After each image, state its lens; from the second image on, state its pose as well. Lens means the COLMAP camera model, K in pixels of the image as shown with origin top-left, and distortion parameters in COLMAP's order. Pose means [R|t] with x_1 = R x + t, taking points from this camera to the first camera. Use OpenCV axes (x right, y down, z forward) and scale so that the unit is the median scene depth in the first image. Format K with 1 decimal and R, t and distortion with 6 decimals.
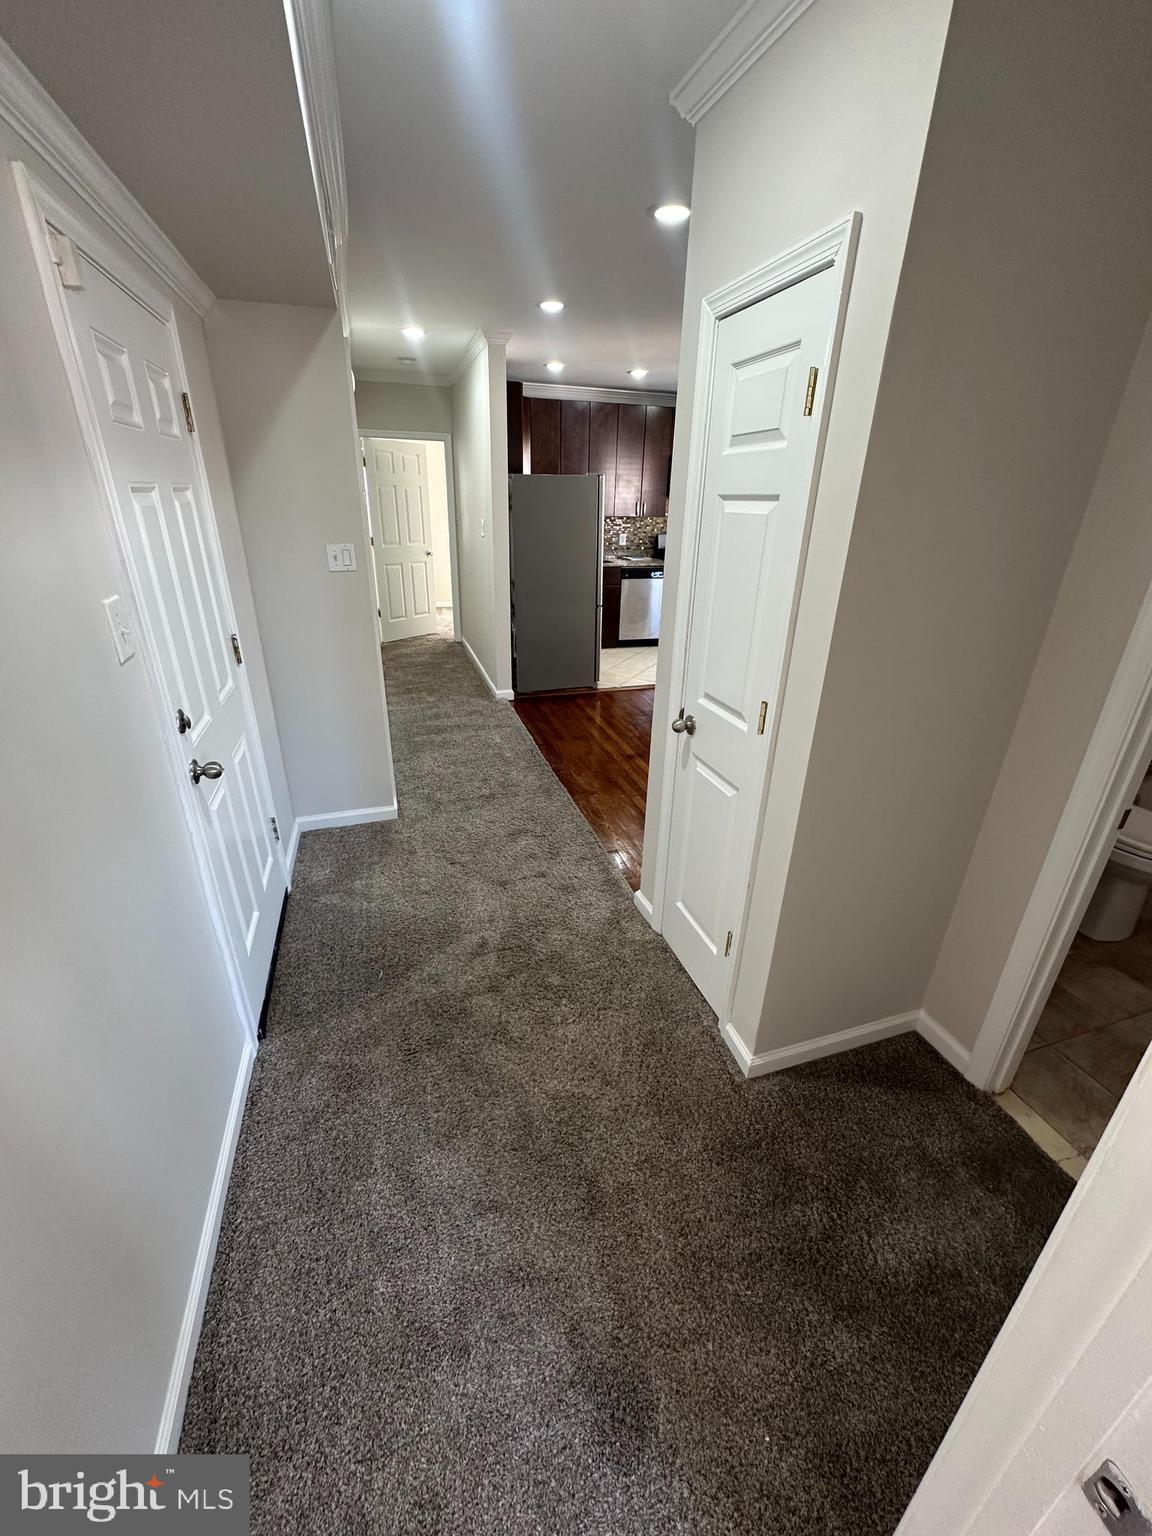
lens RADIAL K [[615.6, 0, 577.4], [0, 615.6, 763.2], [0, 0, 1]] dist [0.000452, 0.000311]
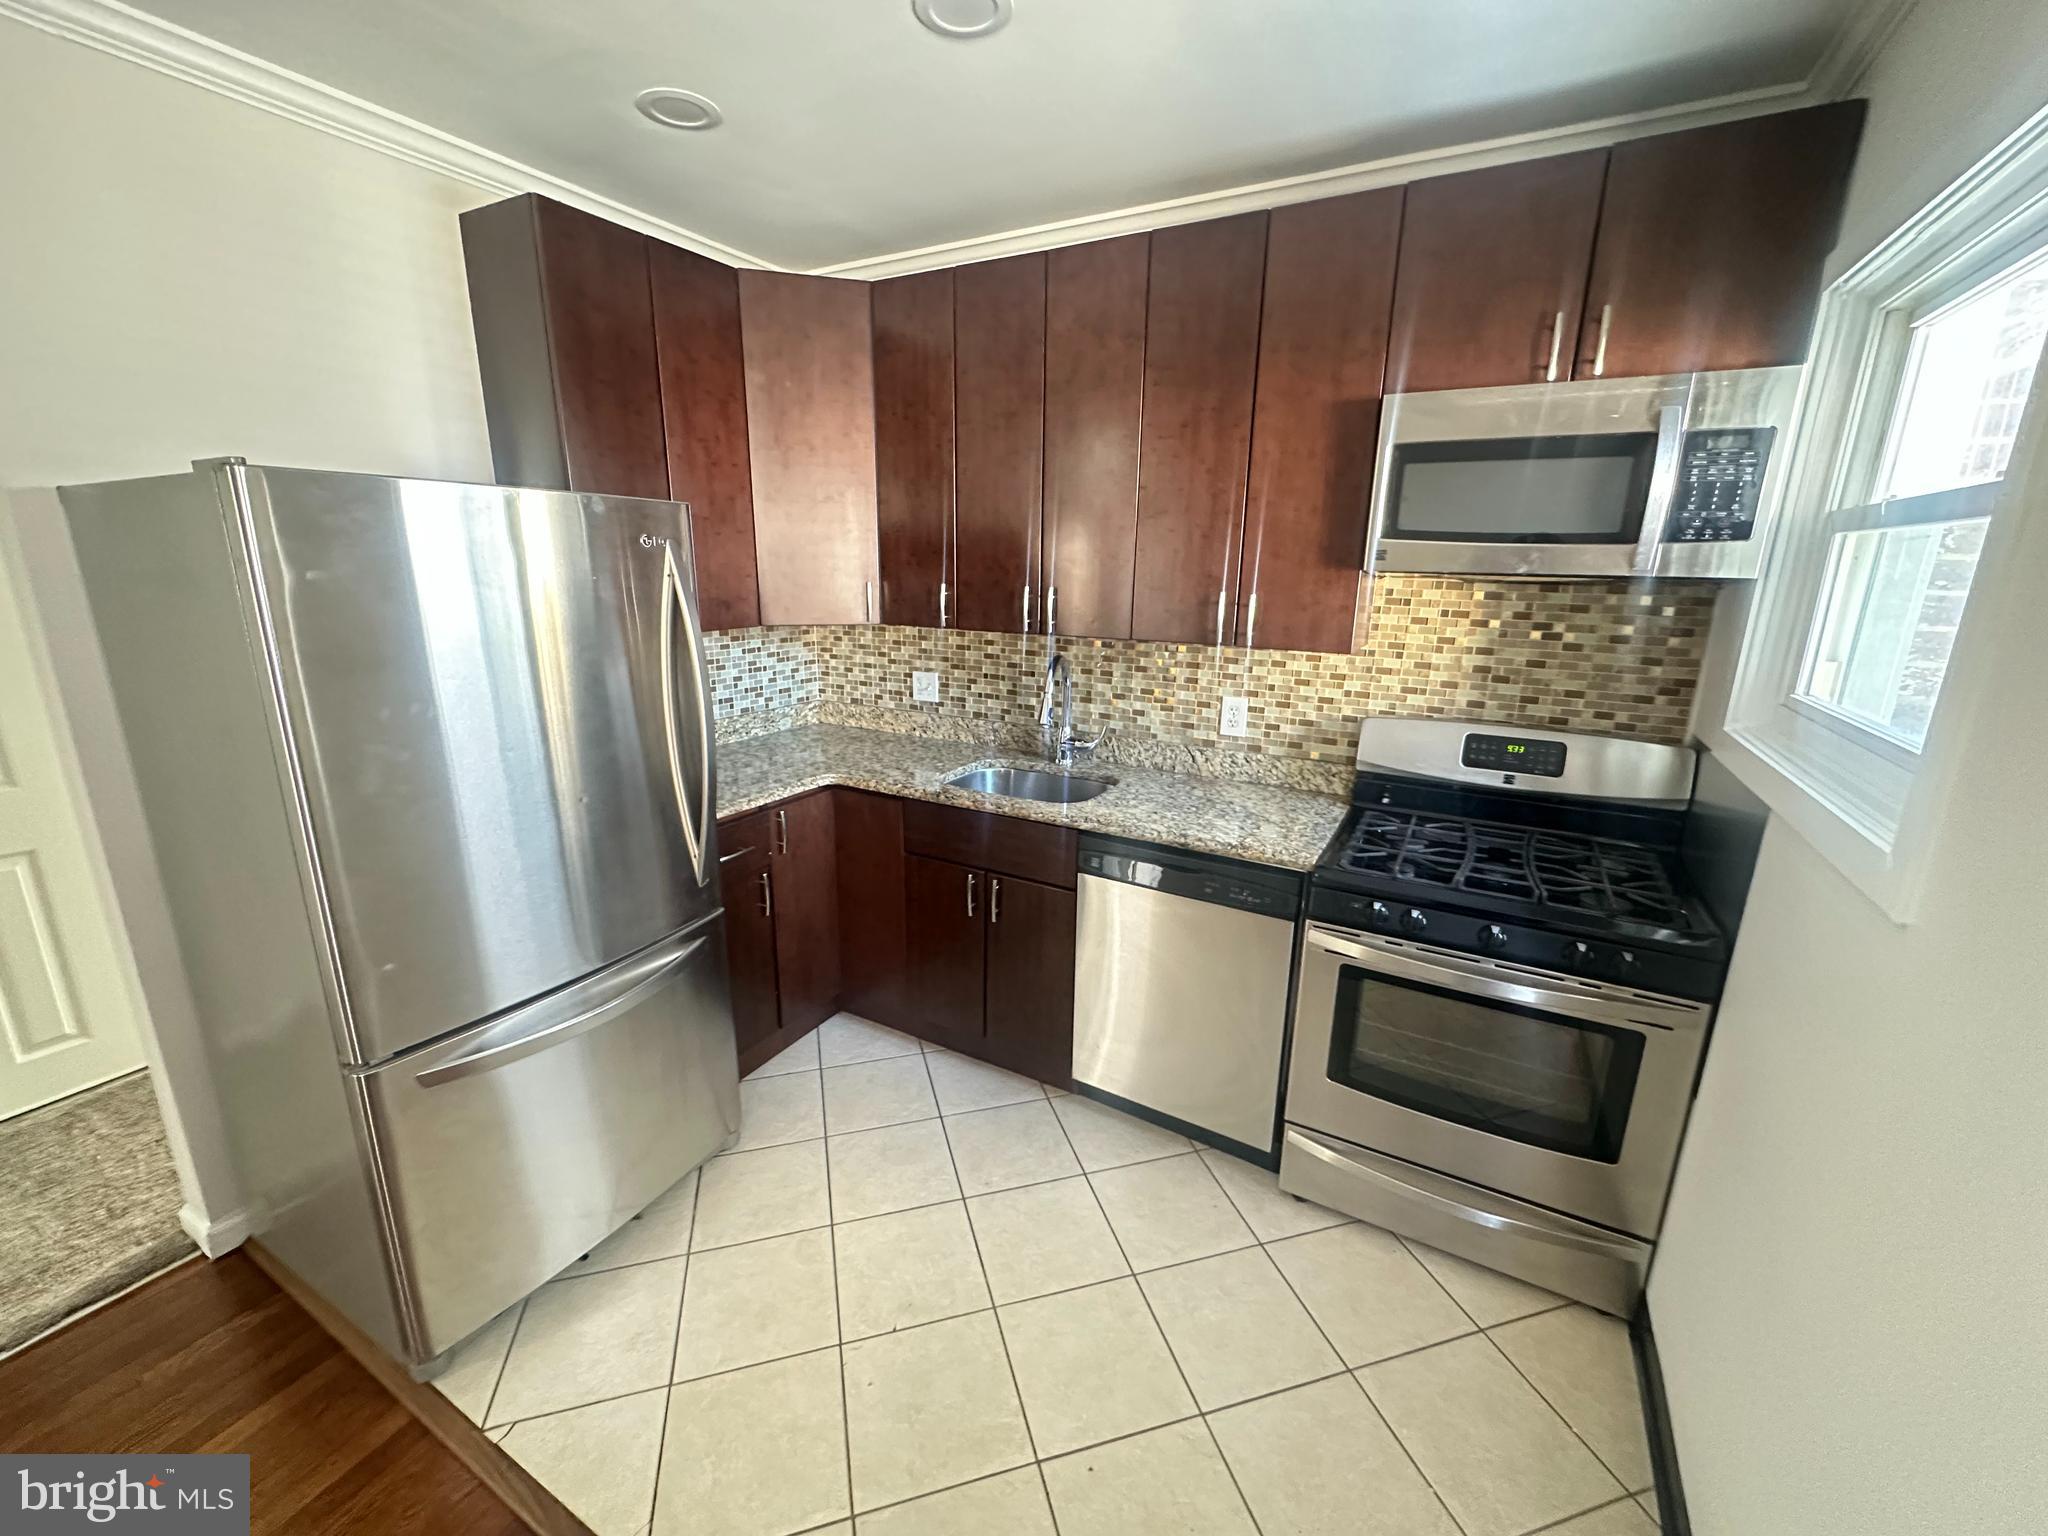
lens RADIAL K [[820.8, 0, 1025.9], [0, 820.8, 765.0], [0, 0, 1]] dist [0.000452, 0.000311]
pose [[0.690989, 0.168227, -0.703018, 0.420546], [-0.289709, 0.955468, -0.056115, -0.457186], [0.662271, 0.242445, 0.708955, 1.058242]]
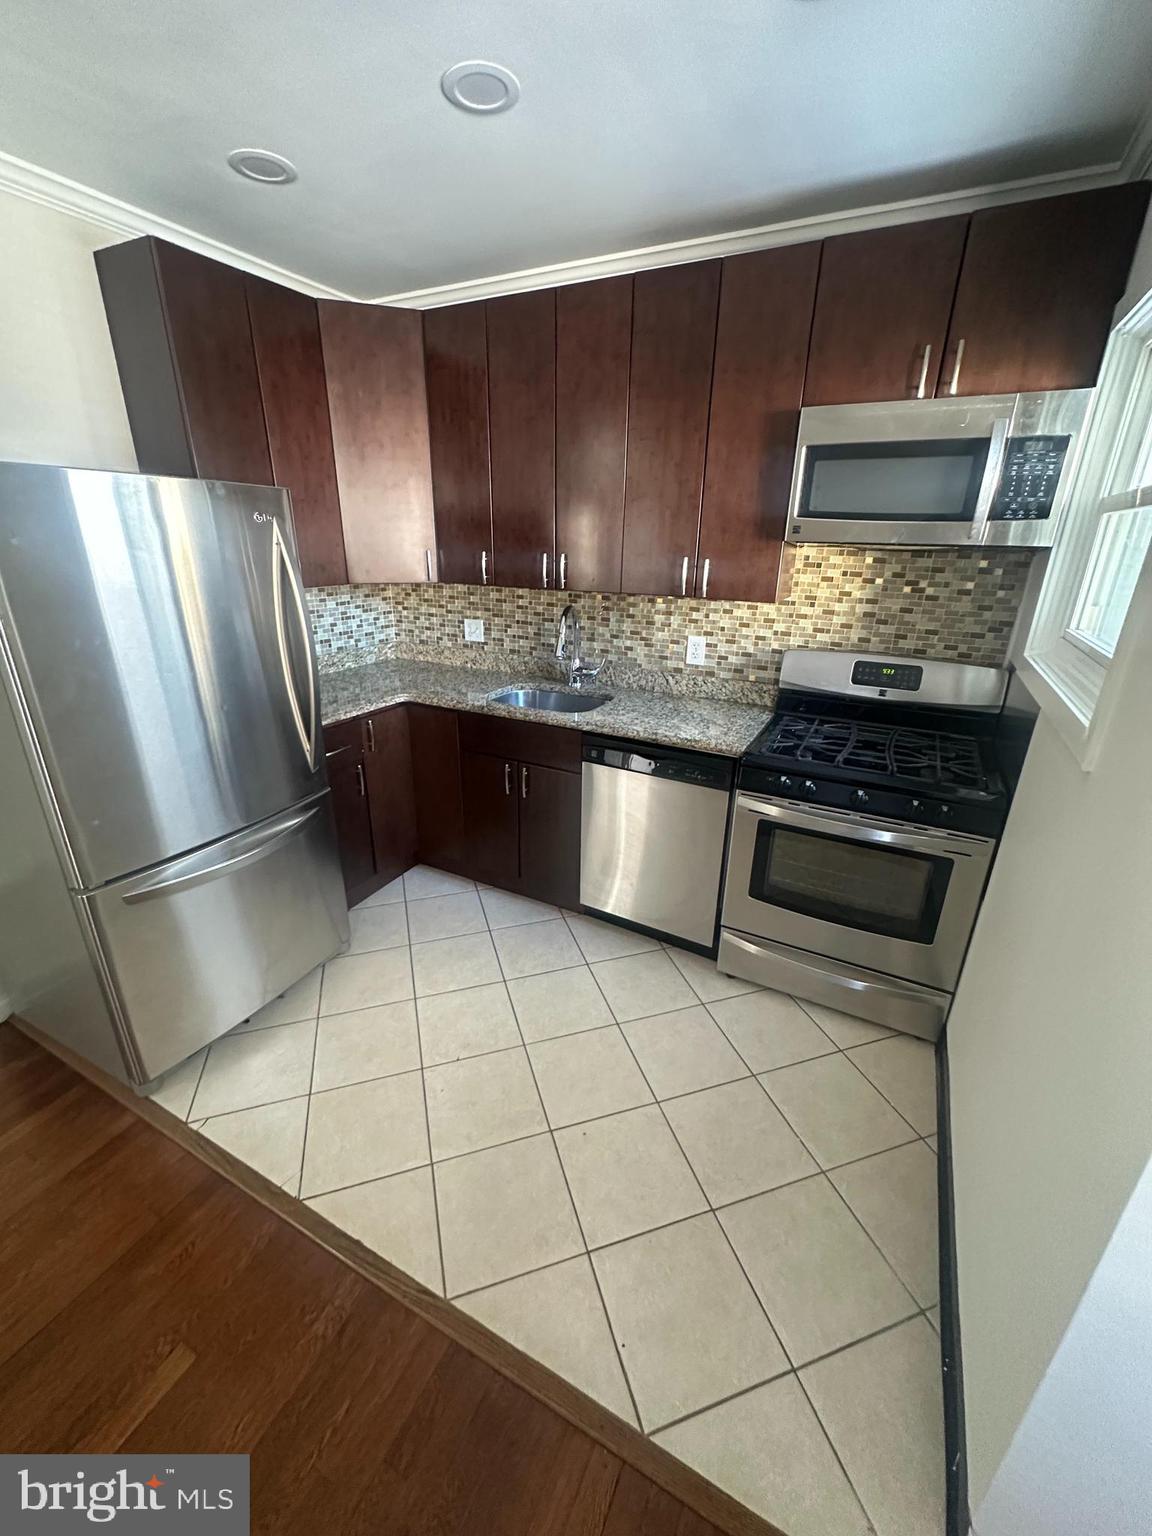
lens RADIAL K [[615.6, 0, 579.5], [0, 615.6, 764.6], [0, 0, 1]] dist [0.000452, 0.000311]
pose [[0.713962, 0.238464, -0.658326, 0.450827], [-0.282177, 0.958479, 0.041164, -0.450479], [0.640807, 0.156375, 0.751607, 1.049054]]
